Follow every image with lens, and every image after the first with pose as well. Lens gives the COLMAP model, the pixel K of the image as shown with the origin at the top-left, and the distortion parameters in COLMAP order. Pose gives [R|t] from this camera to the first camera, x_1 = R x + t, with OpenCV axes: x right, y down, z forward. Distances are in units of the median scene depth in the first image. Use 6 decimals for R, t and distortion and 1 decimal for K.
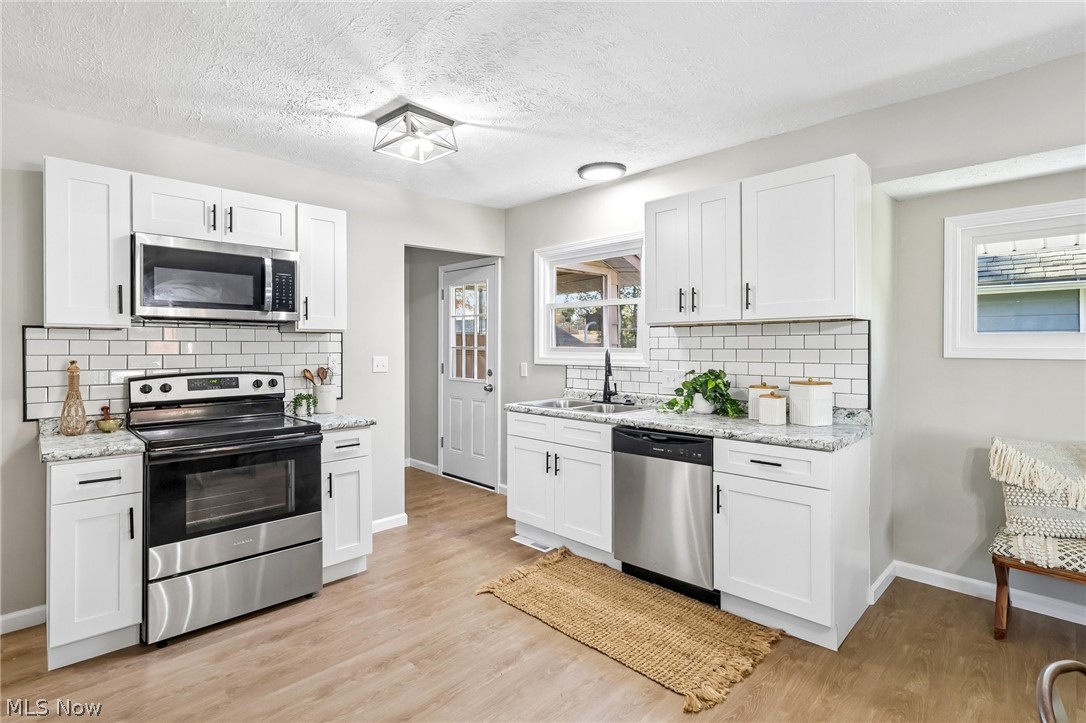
lens RADIAL K [[519.9, 0, 546.5], [0, 519.9, 353.1], [0, 0, 1]] dist [-0.002874, -0.000641]
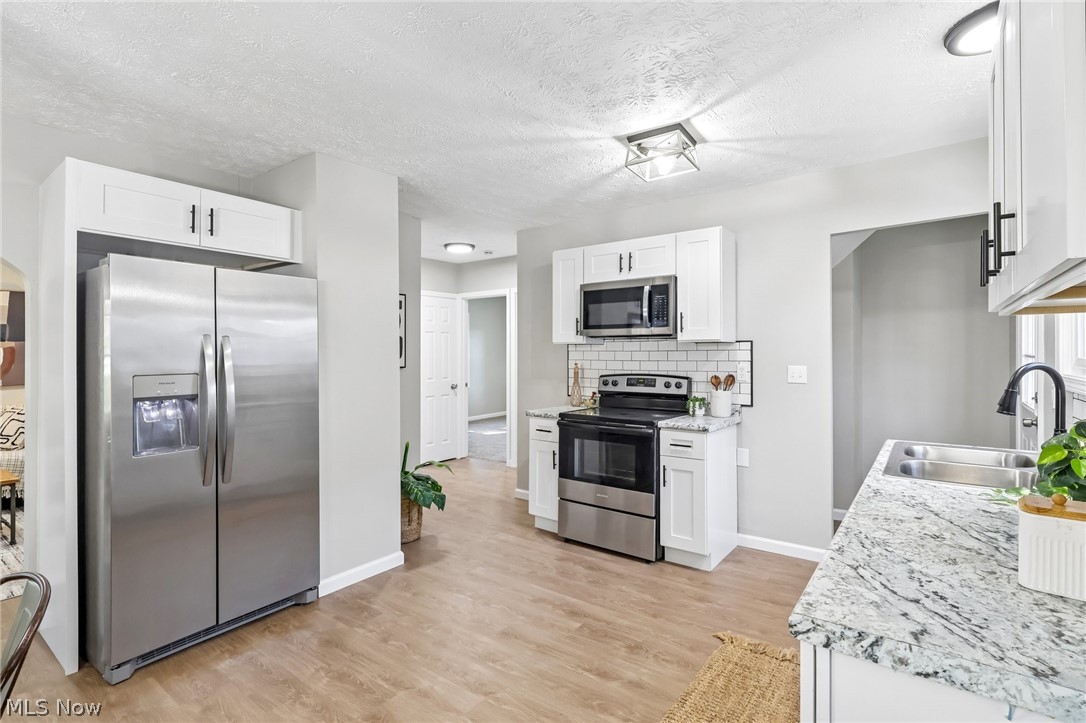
lens RADIAL K [[519.9, 0, 546.1], [0, 519.9, 356.0], [0, 0, 1]] dist [-0.002874, -0.000641]
pose [[0.140026, 0.007915, -0.990116, 0.699239], [-0.008432, 0.999941, 0.006801, -0.017986], [0.990112, 0.007397, 0.140084, 0.585265]]
